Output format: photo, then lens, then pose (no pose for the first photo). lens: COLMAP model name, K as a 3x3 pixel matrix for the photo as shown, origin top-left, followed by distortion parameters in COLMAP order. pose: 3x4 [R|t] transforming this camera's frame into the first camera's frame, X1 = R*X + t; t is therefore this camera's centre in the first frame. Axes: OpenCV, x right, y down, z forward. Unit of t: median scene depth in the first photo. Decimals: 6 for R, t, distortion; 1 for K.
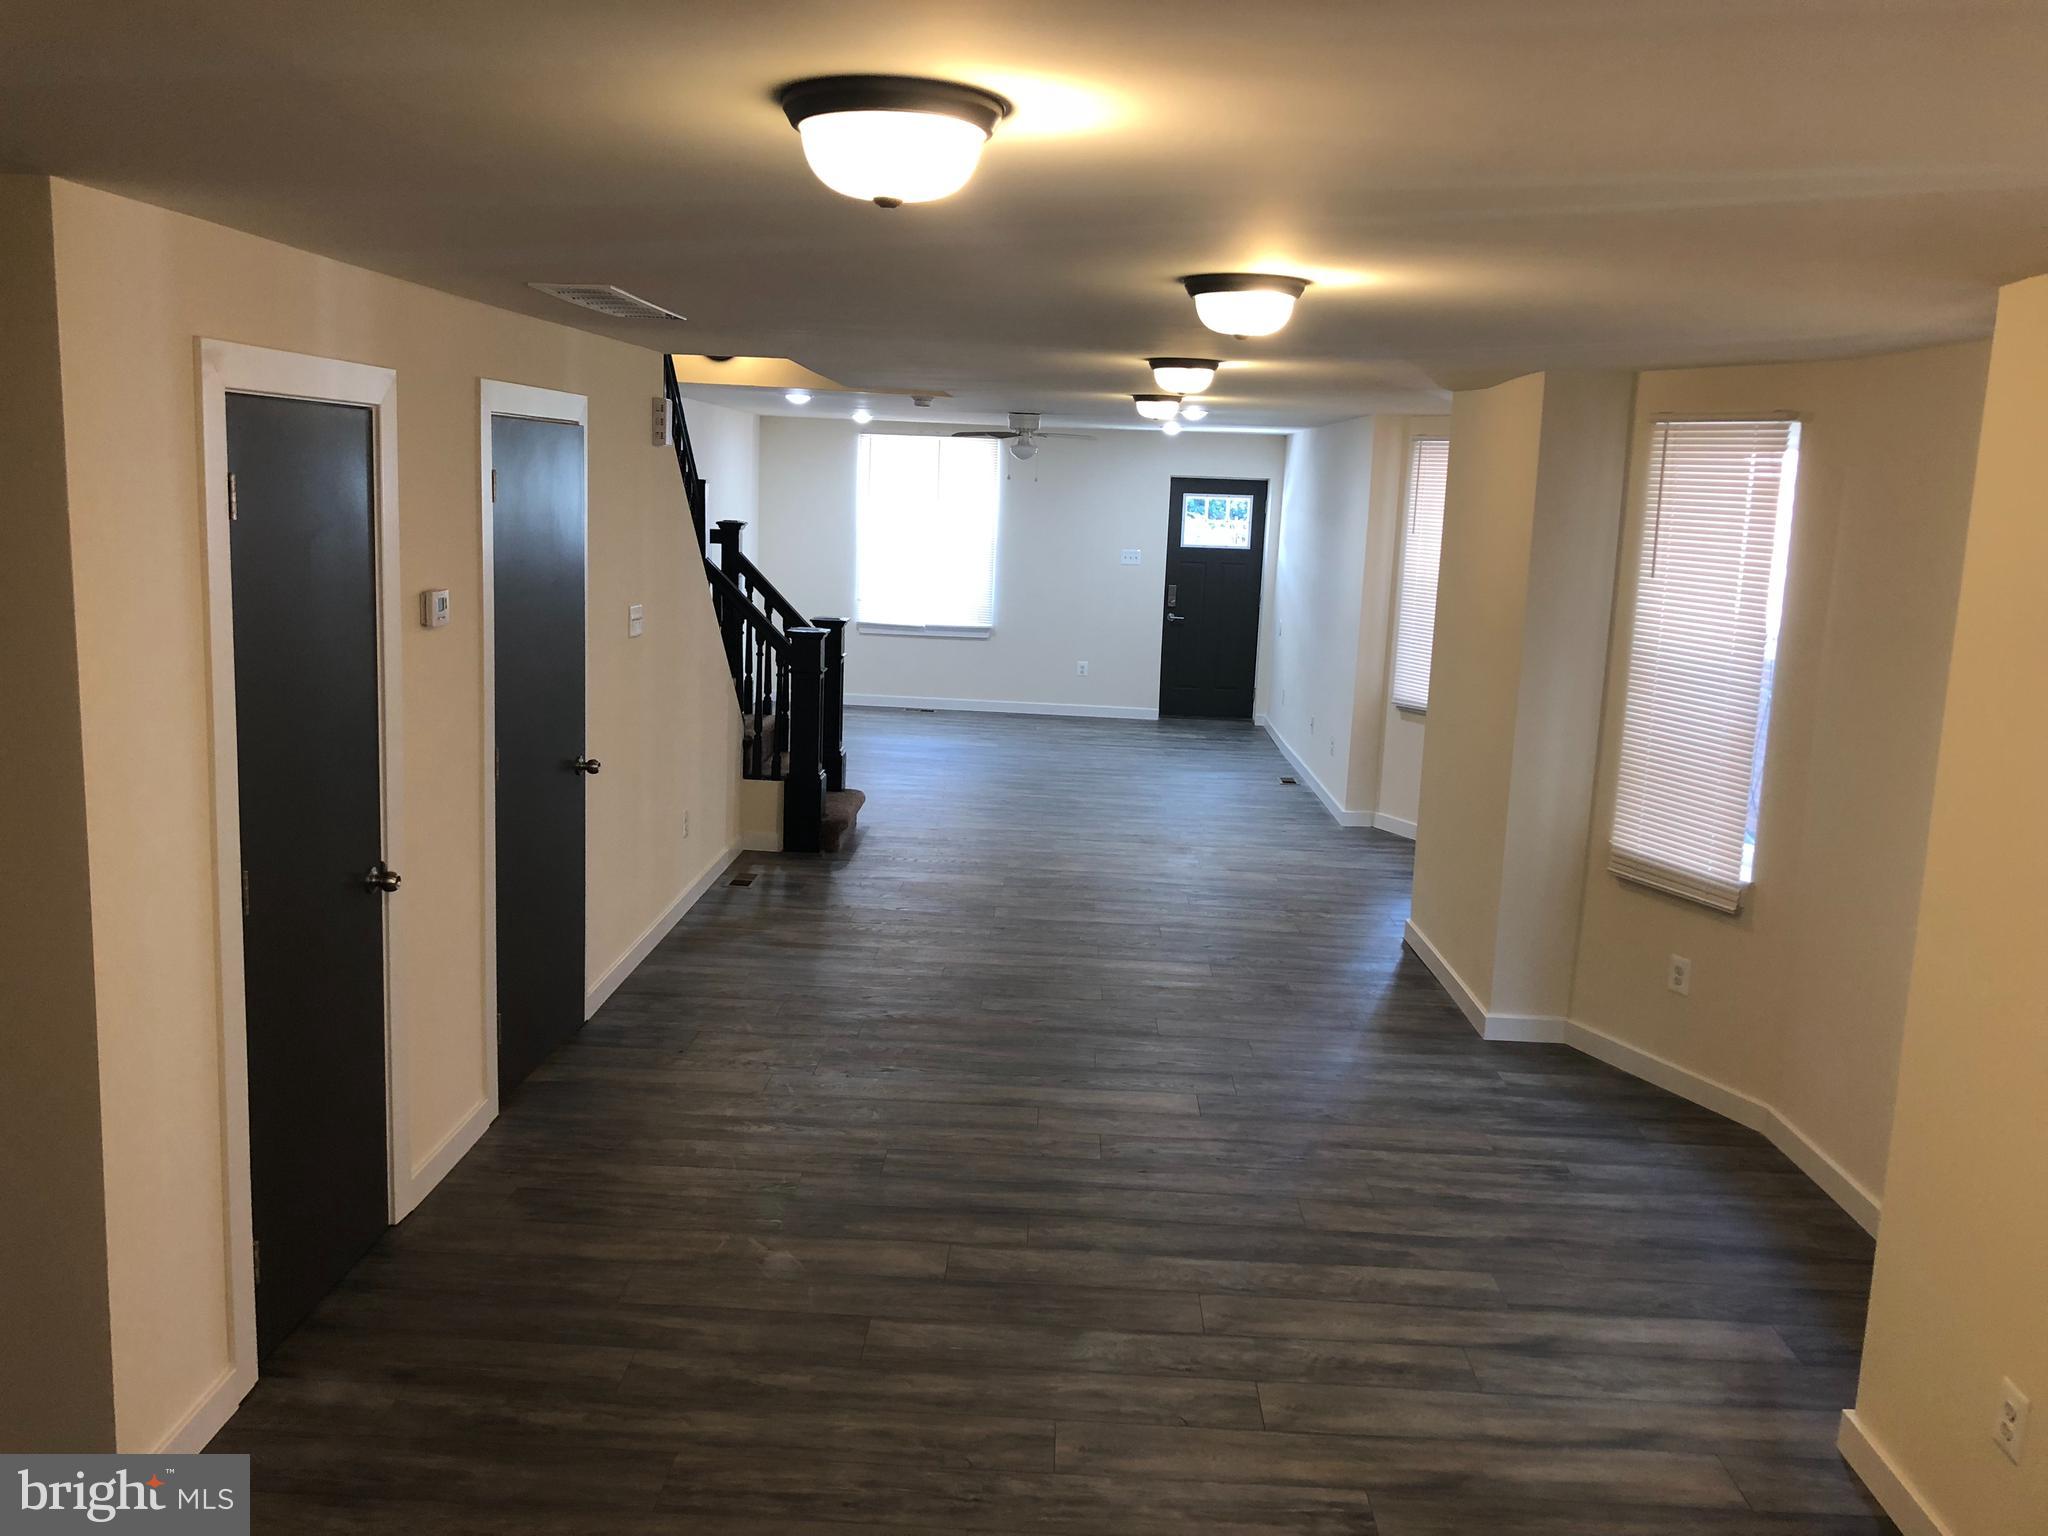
lens RADIAL K [[1693.0, 0, 1004.5], [0, 1693.0, 752.2], [0, 0, 1]] dist [-0.021758, -0.035327]
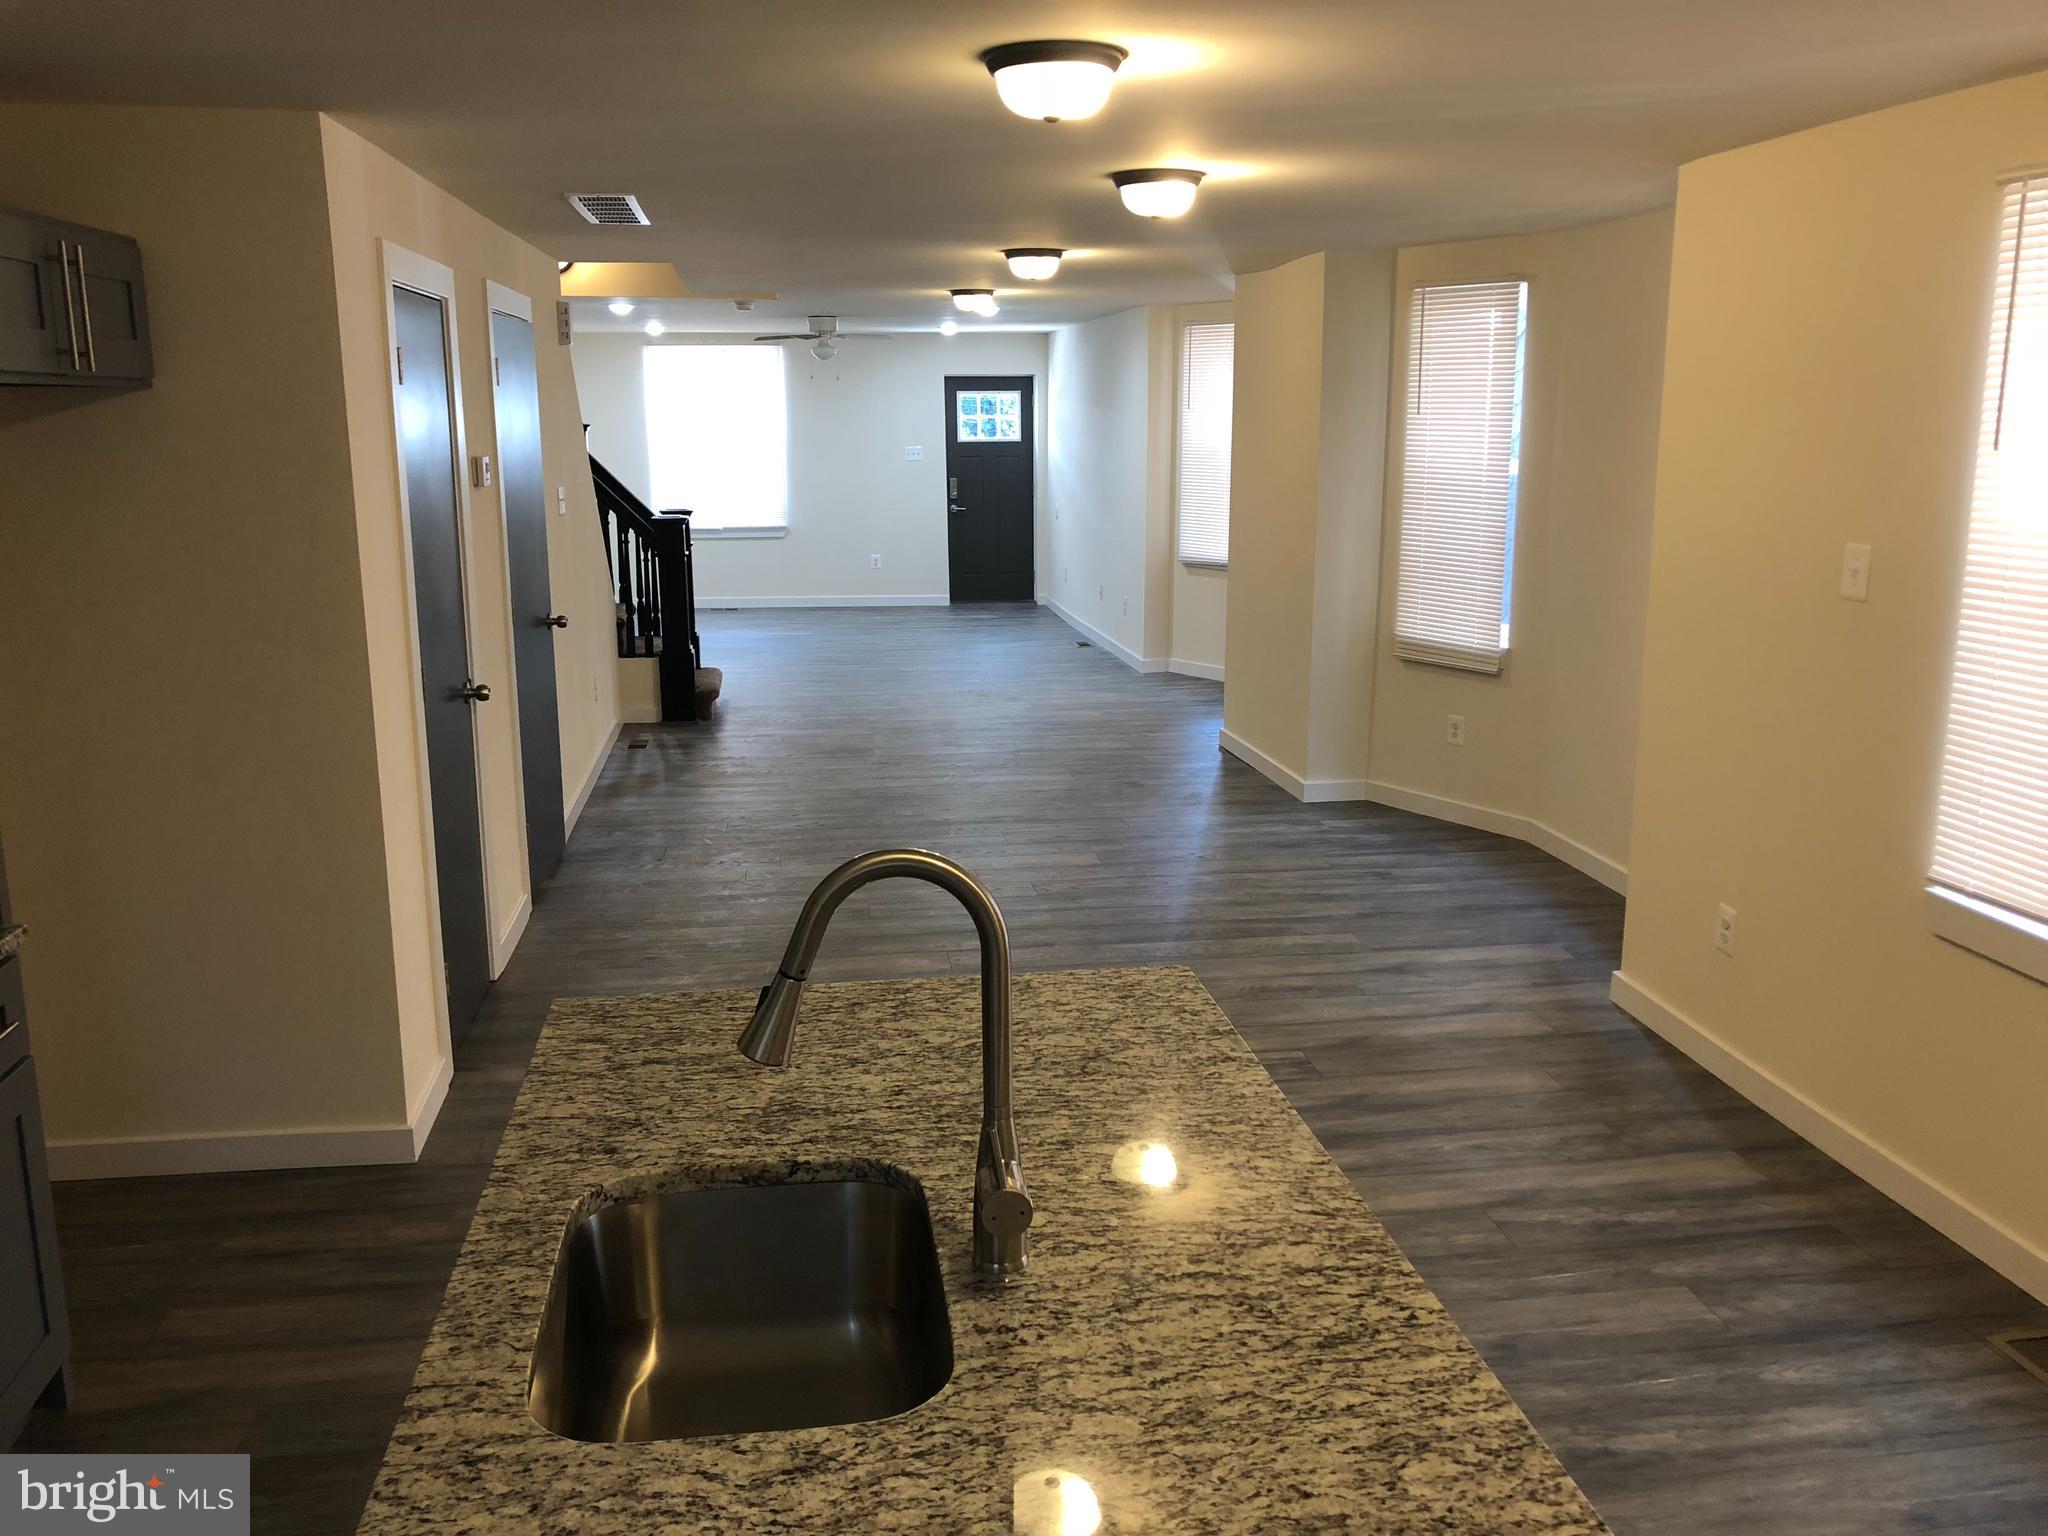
lens RADIAL K [[1693.0, 0, 1032.0], [0, 1693.0, 775.2], [0, 0, 1]] dist [-0.021758, -0.035327]
pose [[0.981921, -0.081360, 0.170915, -0.132636], [0.071189, 0.995354, 0.064833, 0.060788], [-0.175396, -0.051493, 0.983150, -0.195605]]
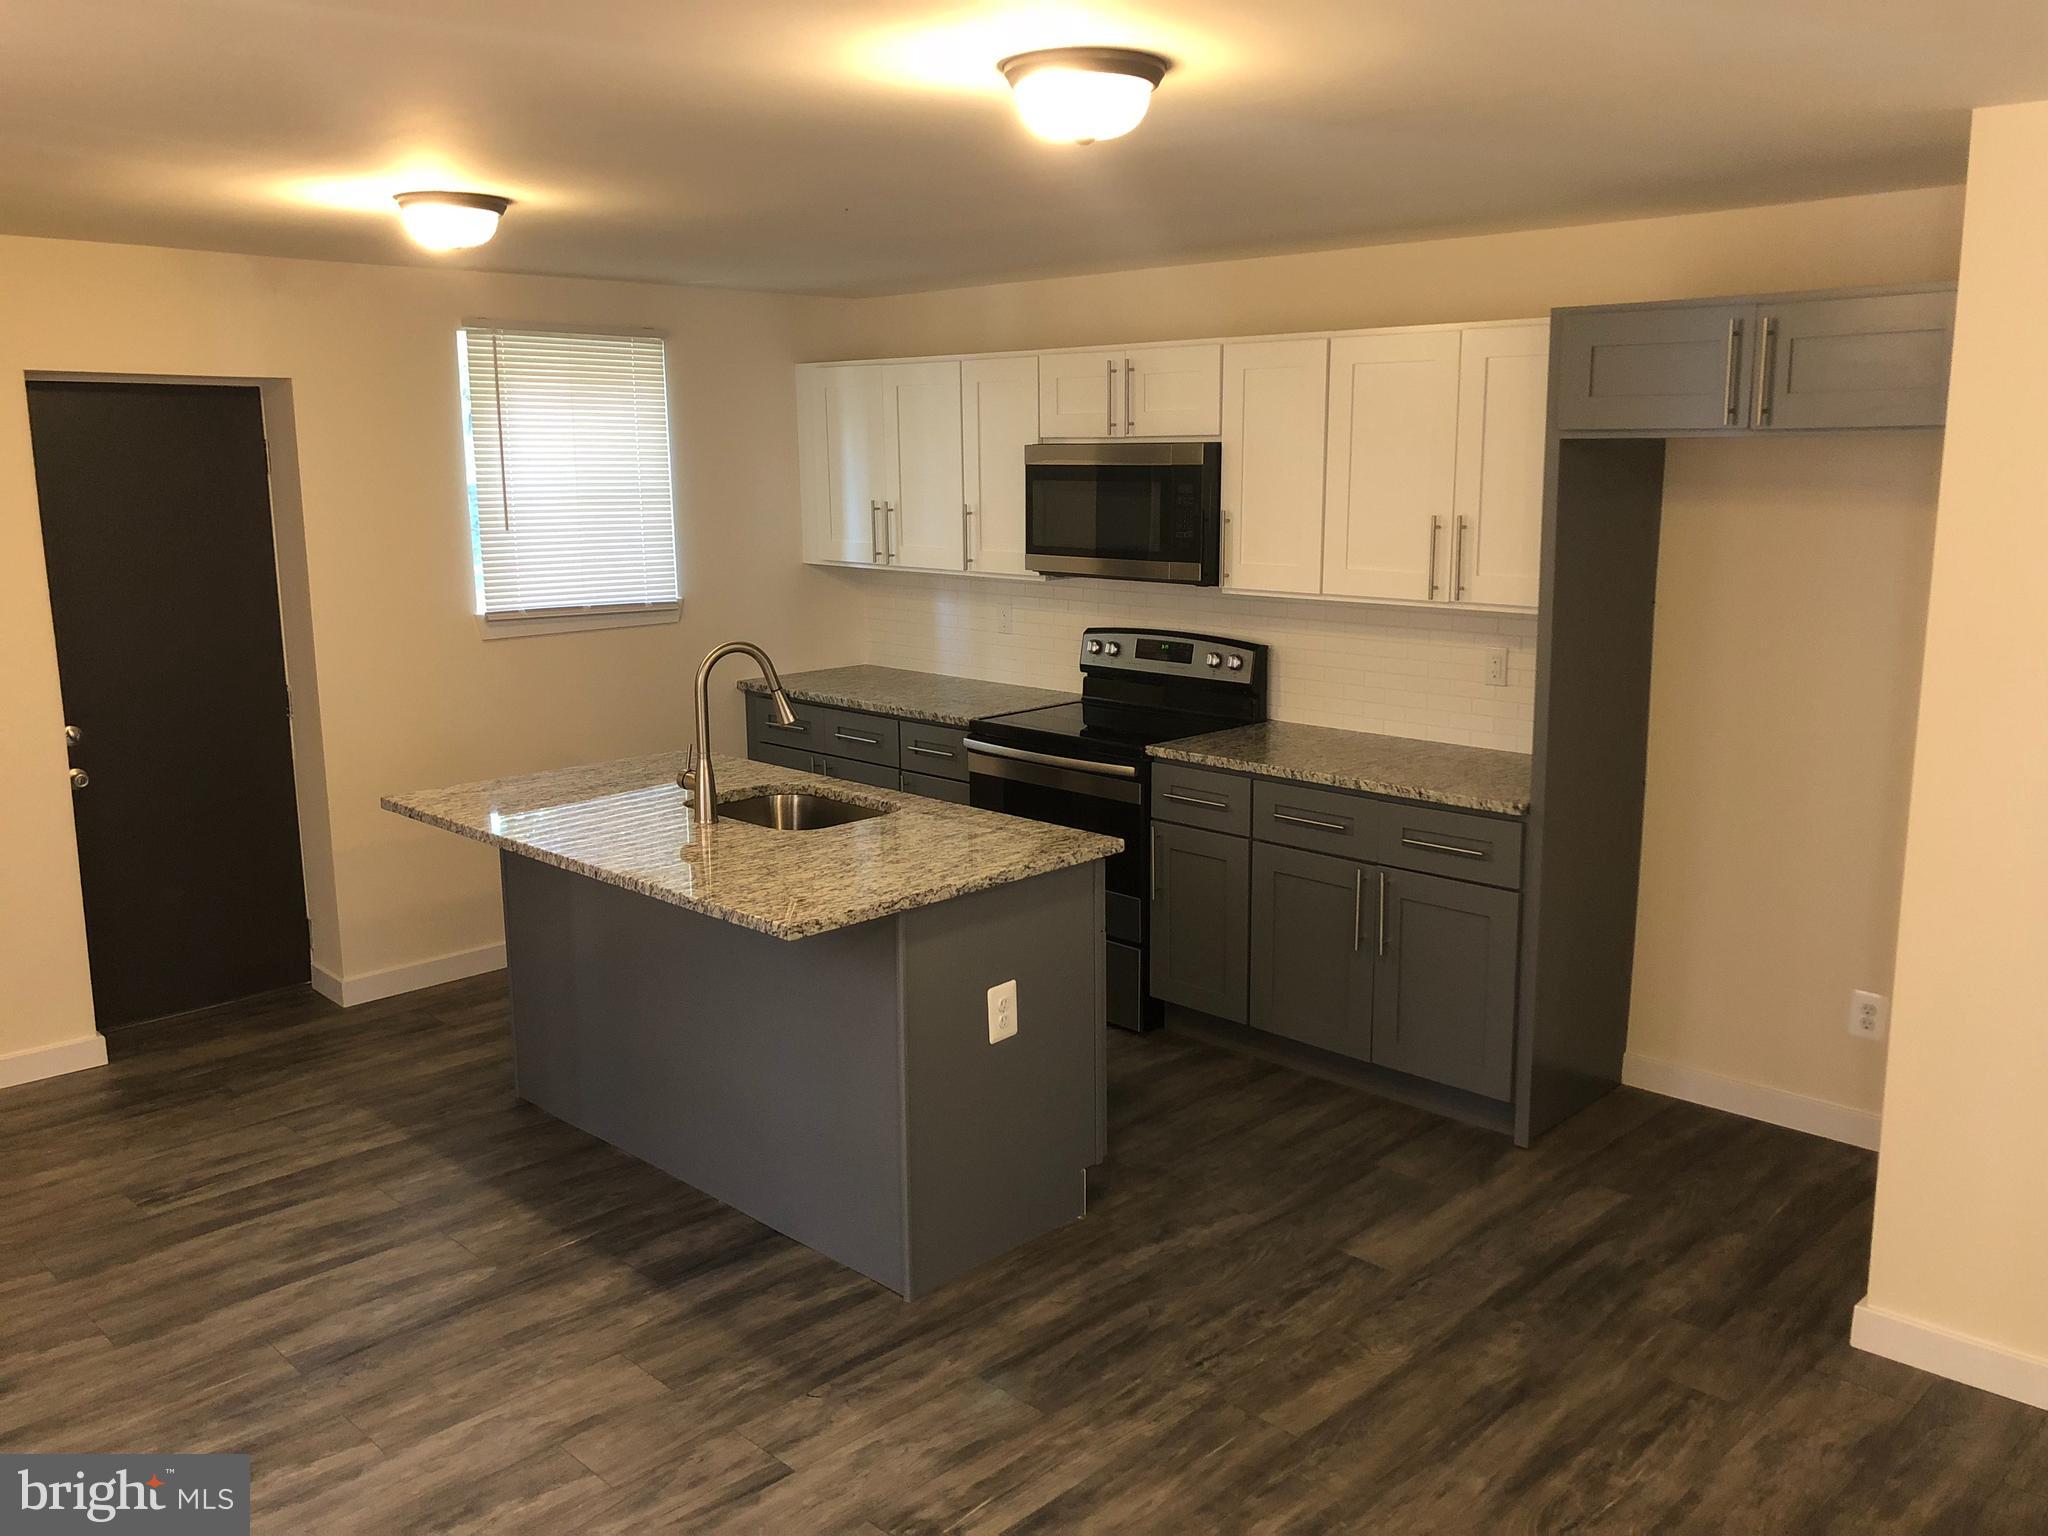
lens RADIAL K [[1693.0, 0, 1023.3], [0, 1693.0, 768.3], [0, 0, 1]] dist [-0.021758, -0.035327]
pose [[-0.682851, 0.106770, -0.722713, 0.854049], [-0.134719, 0.953894, 0.268212, -0.207045], [0.718029, 0.280511, -0.636984, 1.600834]]
